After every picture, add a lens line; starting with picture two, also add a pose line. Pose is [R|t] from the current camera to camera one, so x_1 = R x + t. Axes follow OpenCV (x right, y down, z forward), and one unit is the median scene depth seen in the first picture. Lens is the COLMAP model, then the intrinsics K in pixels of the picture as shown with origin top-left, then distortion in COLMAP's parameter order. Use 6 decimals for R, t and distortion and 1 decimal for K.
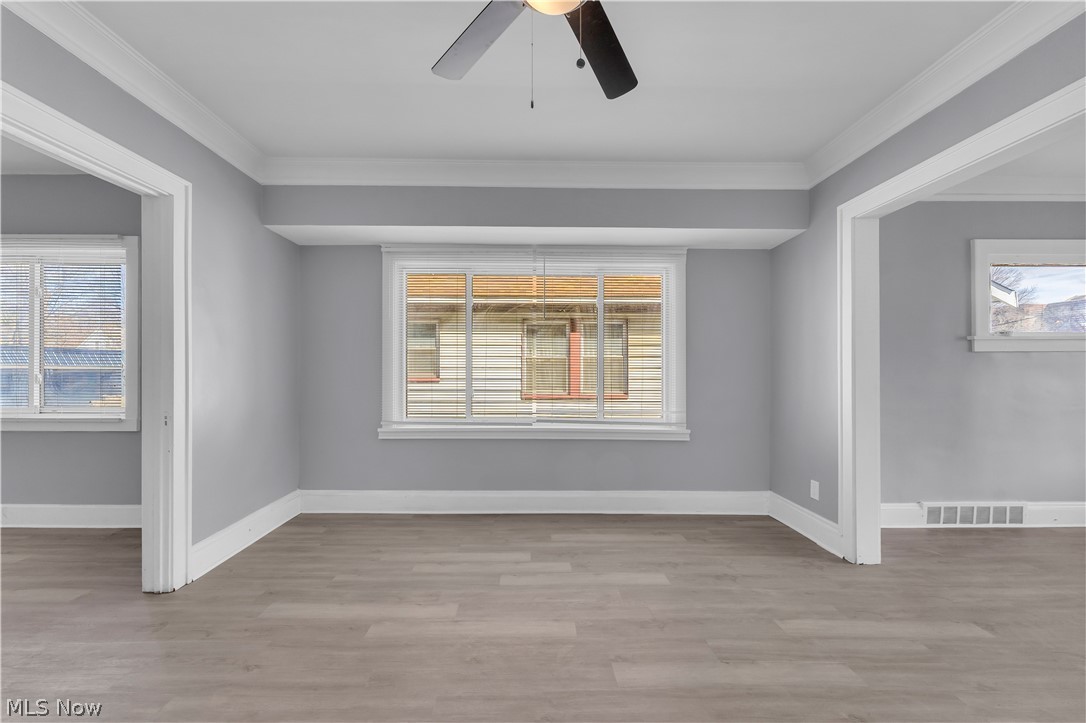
lens RADIAL K [[439.6, 0, 536.3], [0, 439.6, 368.4], [0, 0, 1]] dist [-0.001173, -0.000508]
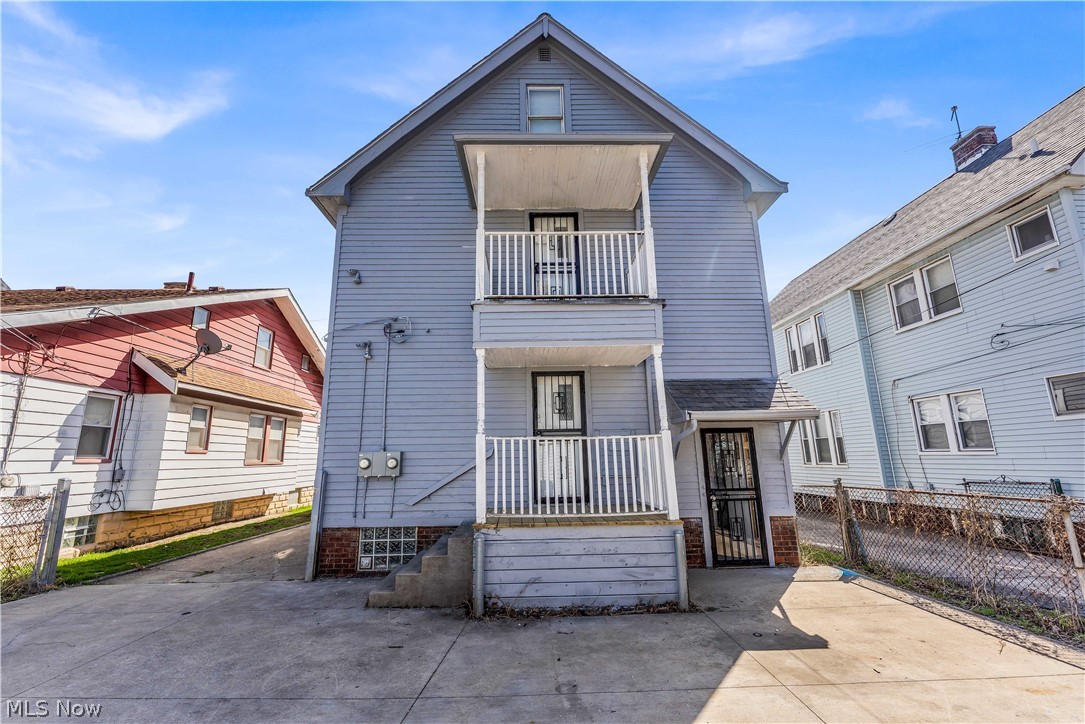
lens RADIAL K [[438.8, 0, 536.9], [0, 438.8, 369.6], [0, 0, 1]] dist [-0.006718, 0.000128]
pose [[-0.010104, 0.196154, 0.980521, -3.886918], [0.011086, 0.980533, -0.196042, 0.129703], [-0.999887, 0.008889, -0.012082, -0.003877]]
